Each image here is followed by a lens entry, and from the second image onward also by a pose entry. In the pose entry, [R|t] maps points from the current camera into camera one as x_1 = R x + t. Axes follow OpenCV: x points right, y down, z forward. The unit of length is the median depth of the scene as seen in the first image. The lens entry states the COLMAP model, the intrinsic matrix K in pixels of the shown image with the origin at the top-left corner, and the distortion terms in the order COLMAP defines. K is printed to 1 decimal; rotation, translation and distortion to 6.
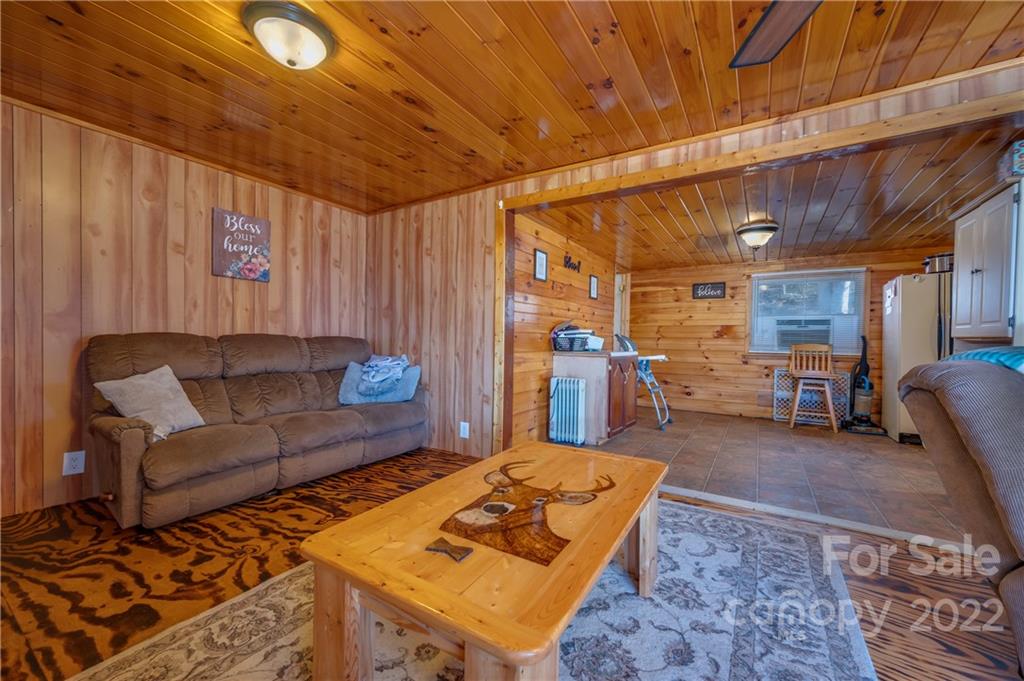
lens RADIAL K [[400.5, 0, 509.6], [0, 400.5, 344.0], [0, 0, 1]] dist [0.001344, 0.000043]
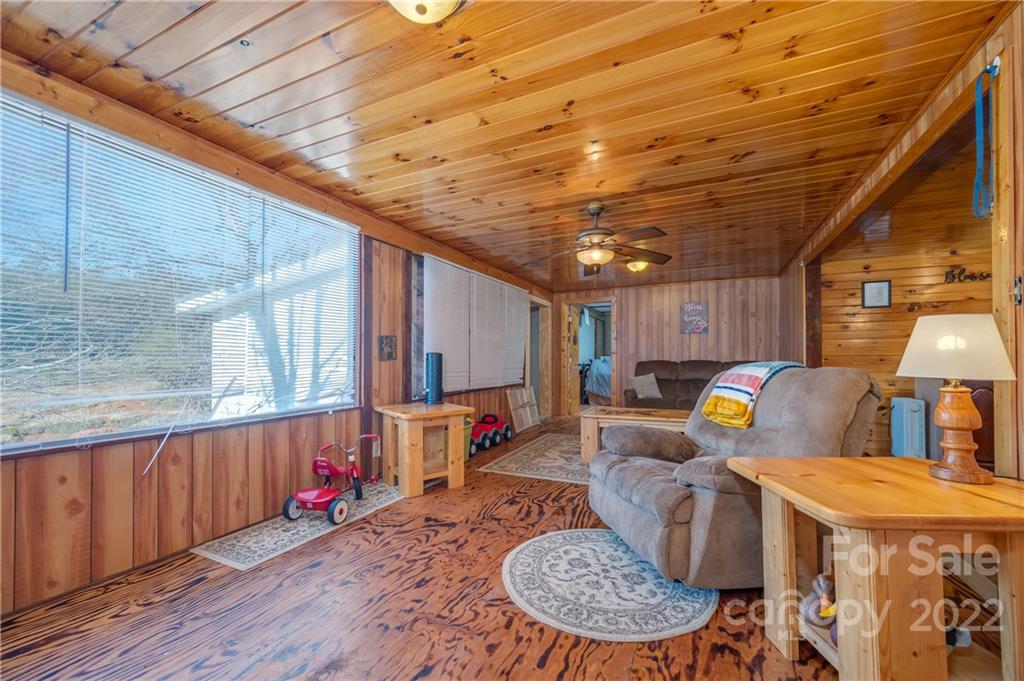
lens RADIAL K [[405.2, 0, 514.1], [0, 405.2, 359.2], [0, 0, 1]] dist [0.003024, 0.000040]
pose [[0.120515, -0.017865, -0.992551, 1.093001], [-0.009545, 0.999771, -0.019153, 0.015044], [0.992666, 0.011782, 0.120317, -0.131046]]
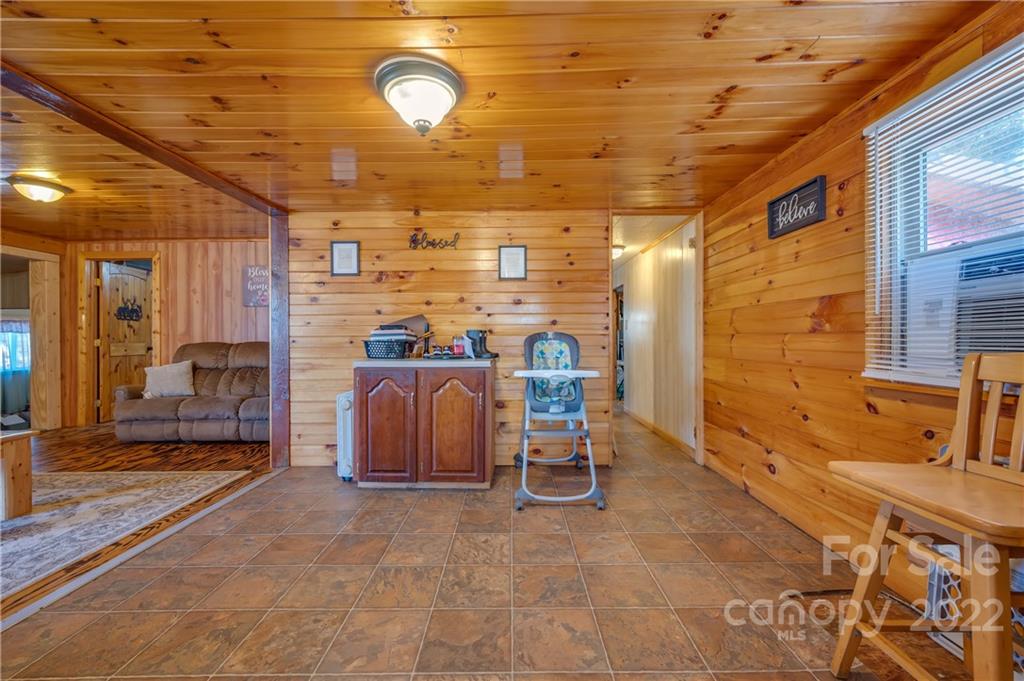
lens RADIAL K [[405.2, 0, 514.4], [0, 405.2, 336.3], [0, 0, 1]] dist [0.003024, 0.000040]
pose [[0.536306, -0.019926, -0.843788, 1.033980], [0.004582, 0.999775, -0.020697, -0.007317], [0.844011, 0.007233, 0.536277, 0.857018]]
